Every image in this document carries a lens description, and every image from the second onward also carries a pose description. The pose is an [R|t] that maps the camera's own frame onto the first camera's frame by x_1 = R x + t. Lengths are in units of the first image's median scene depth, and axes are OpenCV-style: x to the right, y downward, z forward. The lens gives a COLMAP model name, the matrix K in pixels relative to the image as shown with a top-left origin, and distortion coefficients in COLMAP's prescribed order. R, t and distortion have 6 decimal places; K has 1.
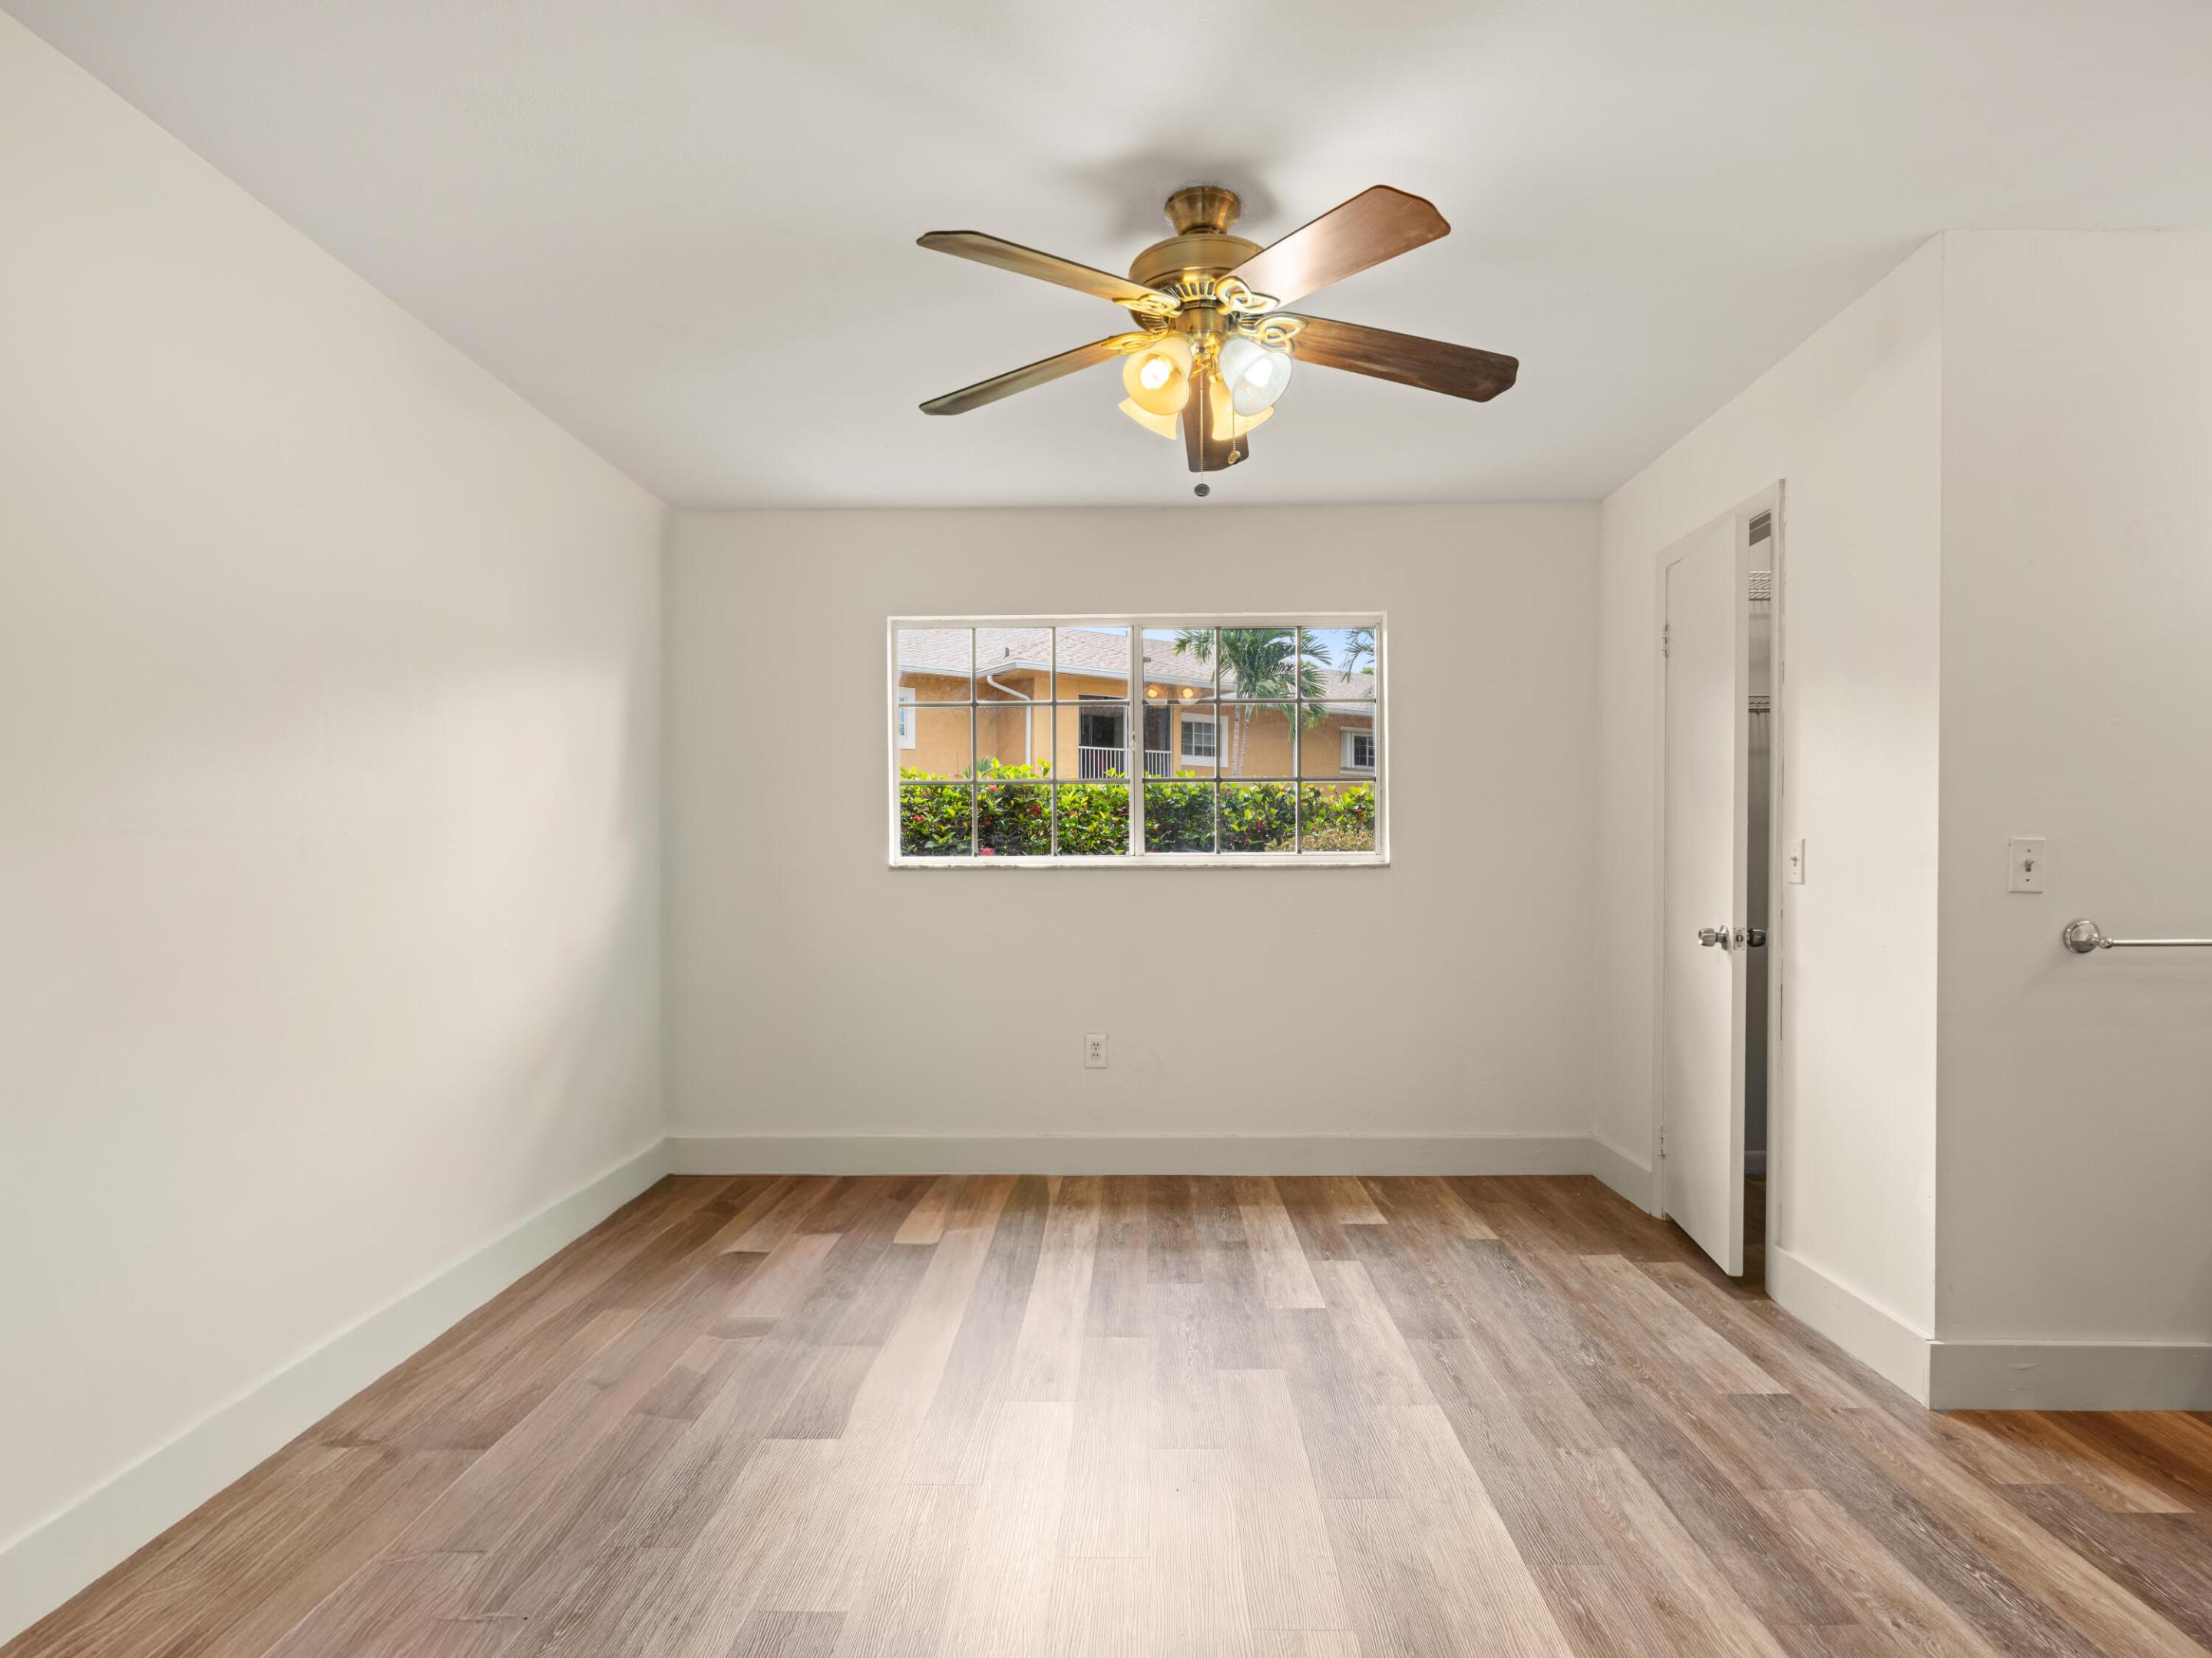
lens RADIAL K [[1202.4, 0, 1117.3], [0, 1202.4, 893.0], [0, 0, 1]] dist [-0.000293, 0.001271]
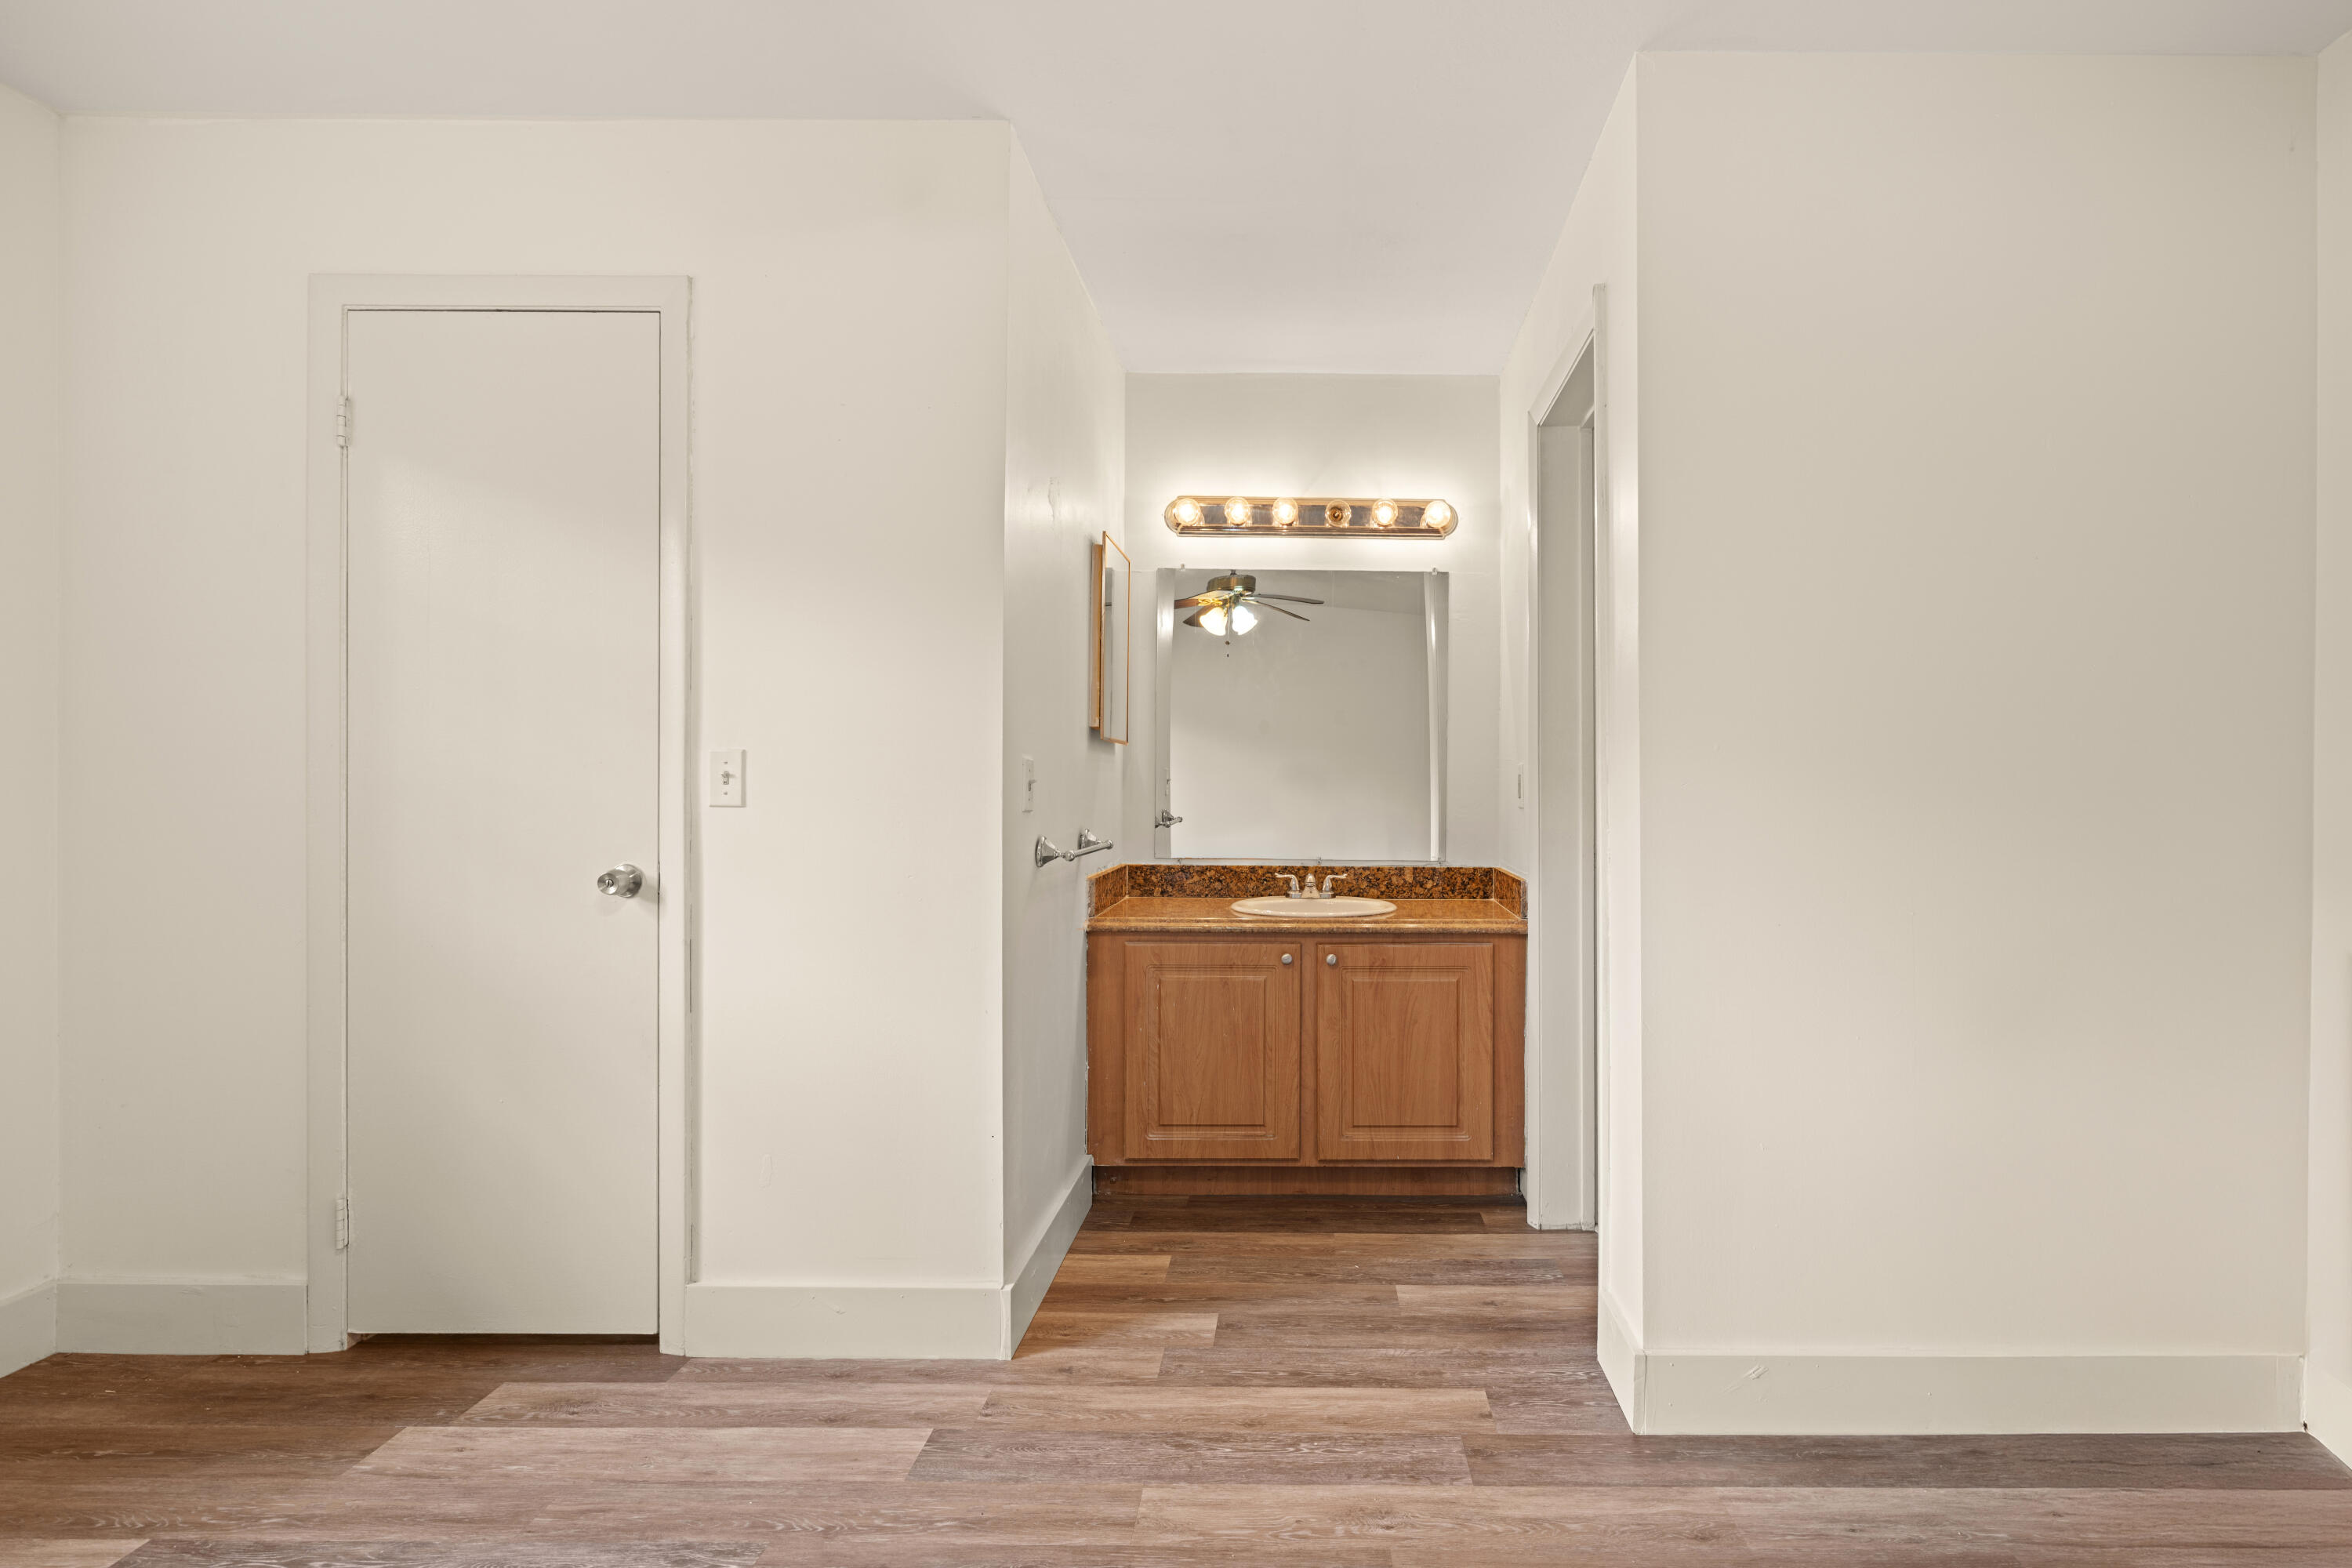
lens RADIAL K [[1160.6, 0, 1309.0], [0, 1160.6, 799.9], [0, 0, 1]] dist [-0.003761, 0.000438]
pose [[-0.023613, -0.008289, 0.999687, -0.173115], [0.018550, 0.999790, 0.008728, -0.010332], [-0.999549, 0.018750, -0.023455, 0.565751]]
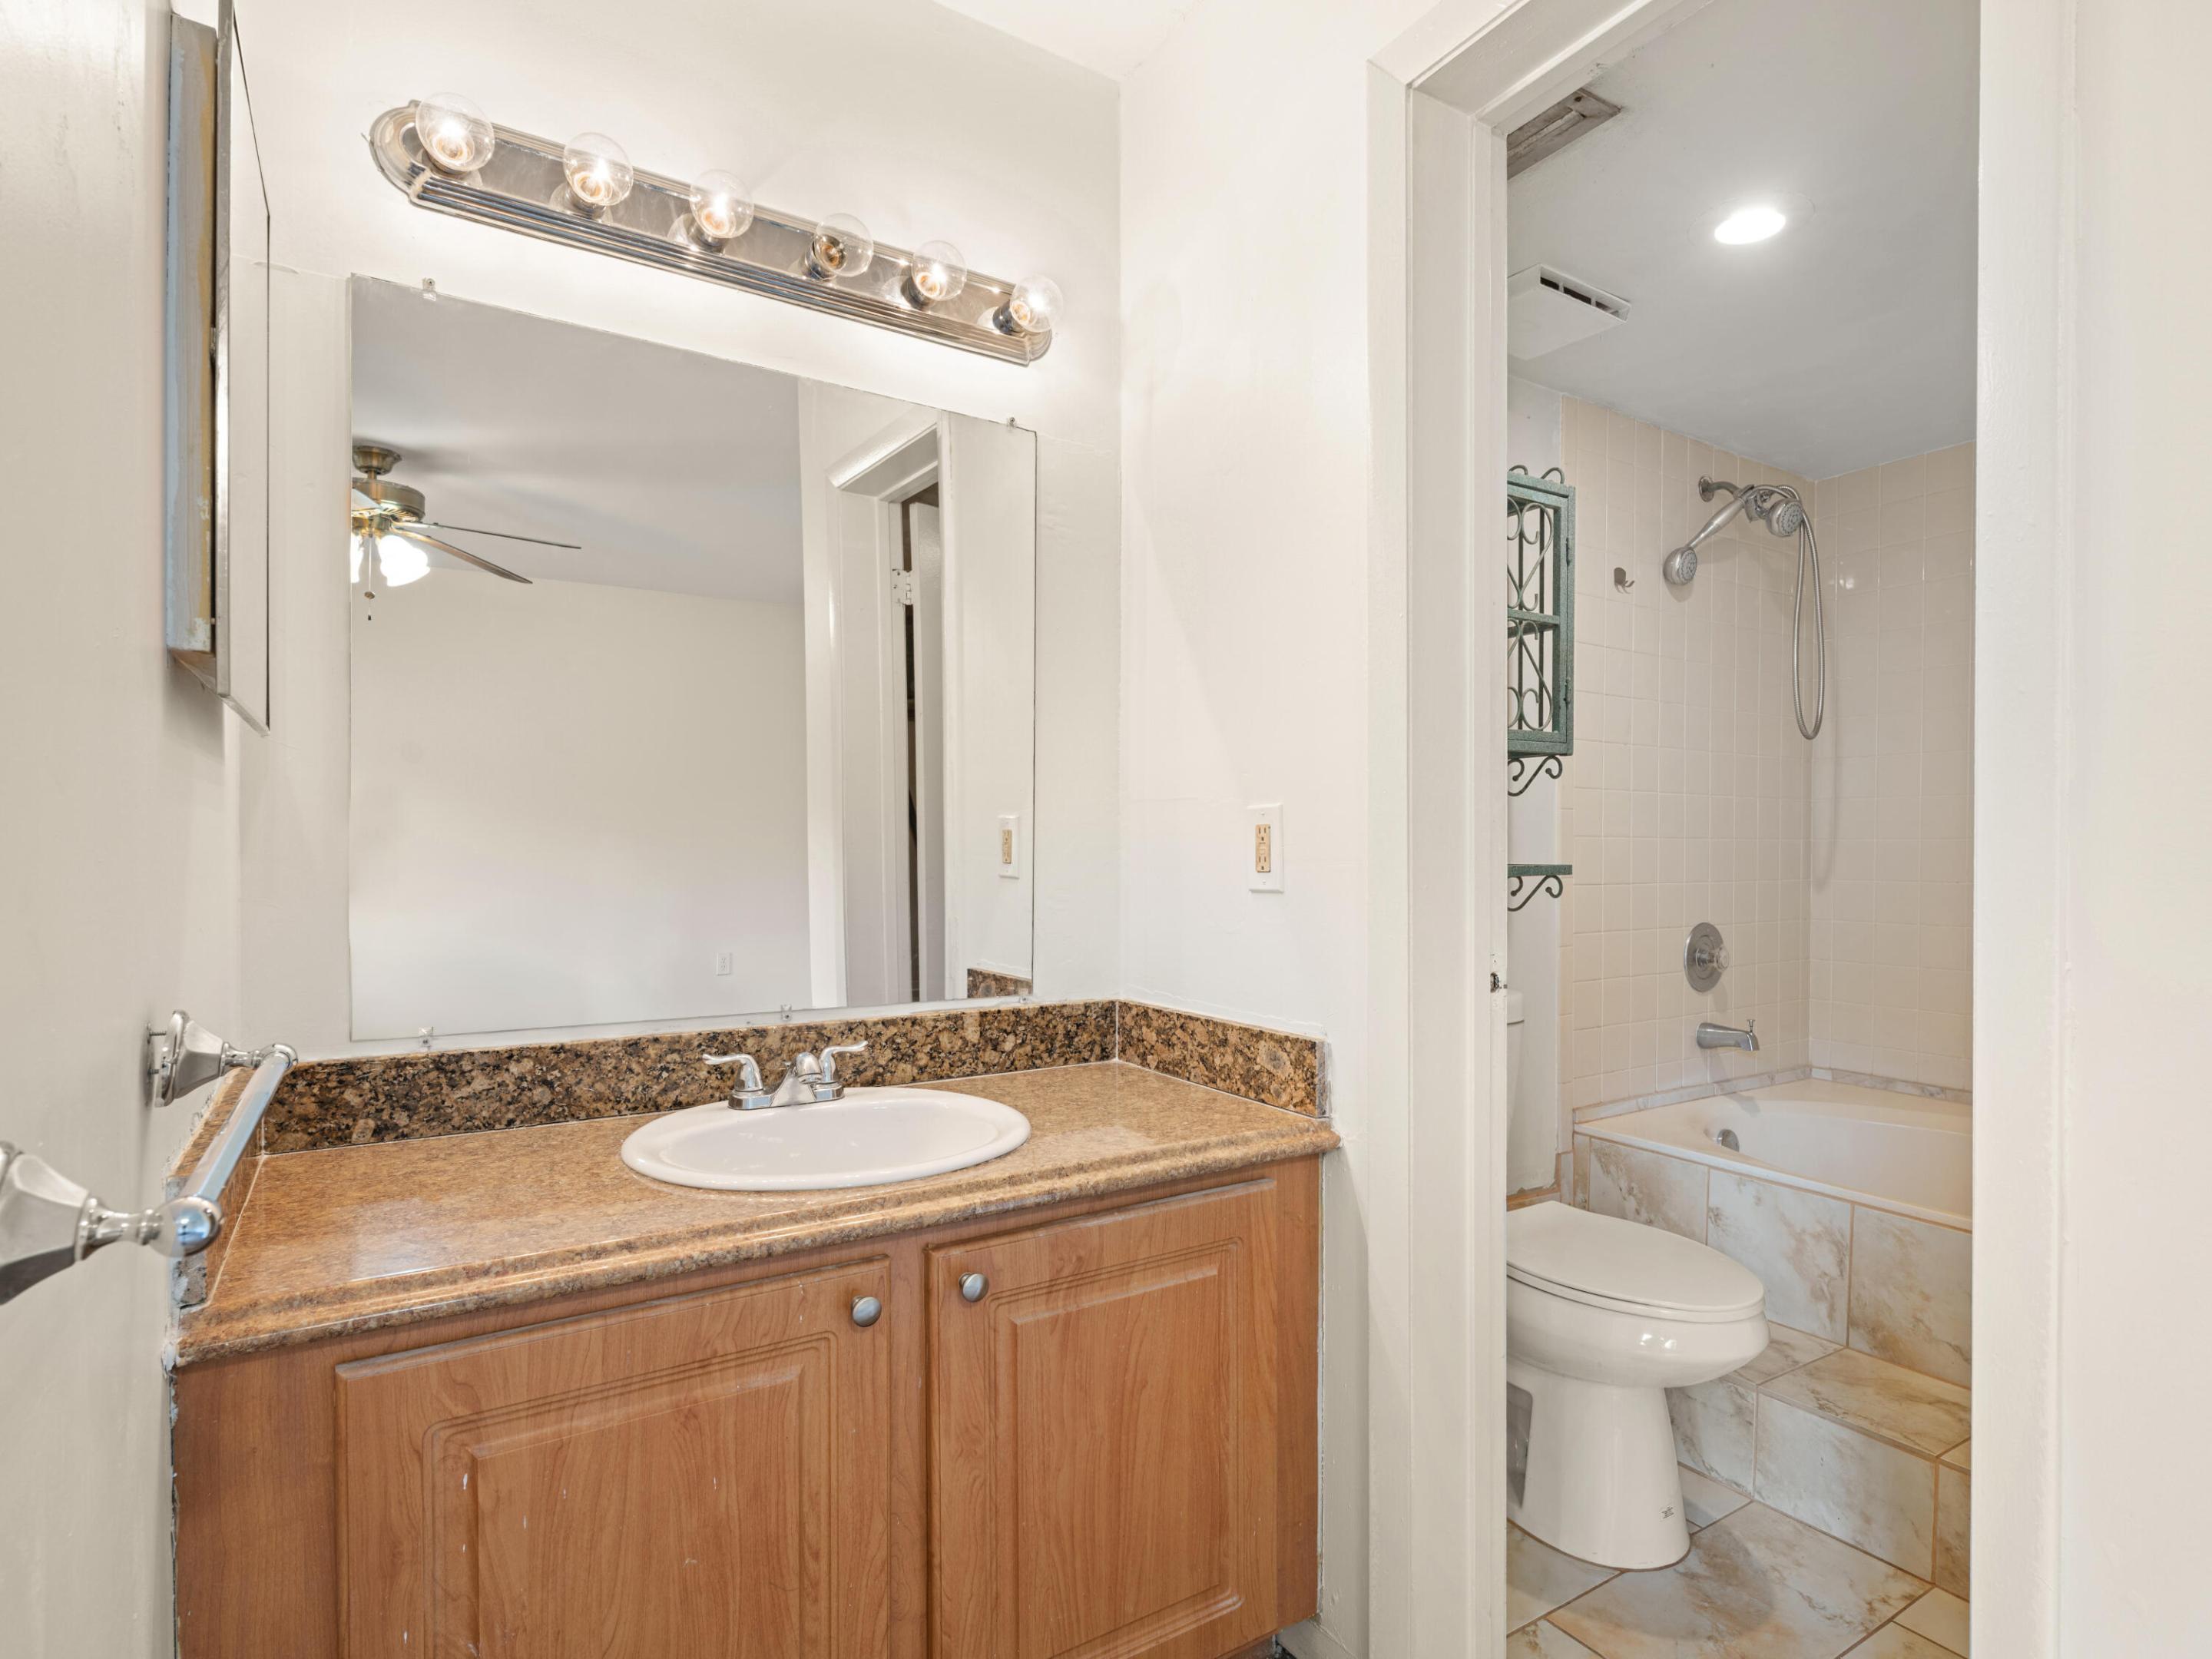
lens RADIAL K [[1195.4, 0, 1179.2], [0, 1195.4, 868.3], [0, 0, 1]] dist [-0.004370, 0.001090]
pose [[-0.581670, -0.009643, 0.813368, 0.386646], [0.018930, 0.999498, 0.025387, -0.015330], [-0.813205, 0.030164, -0.581195, 0.687398]]
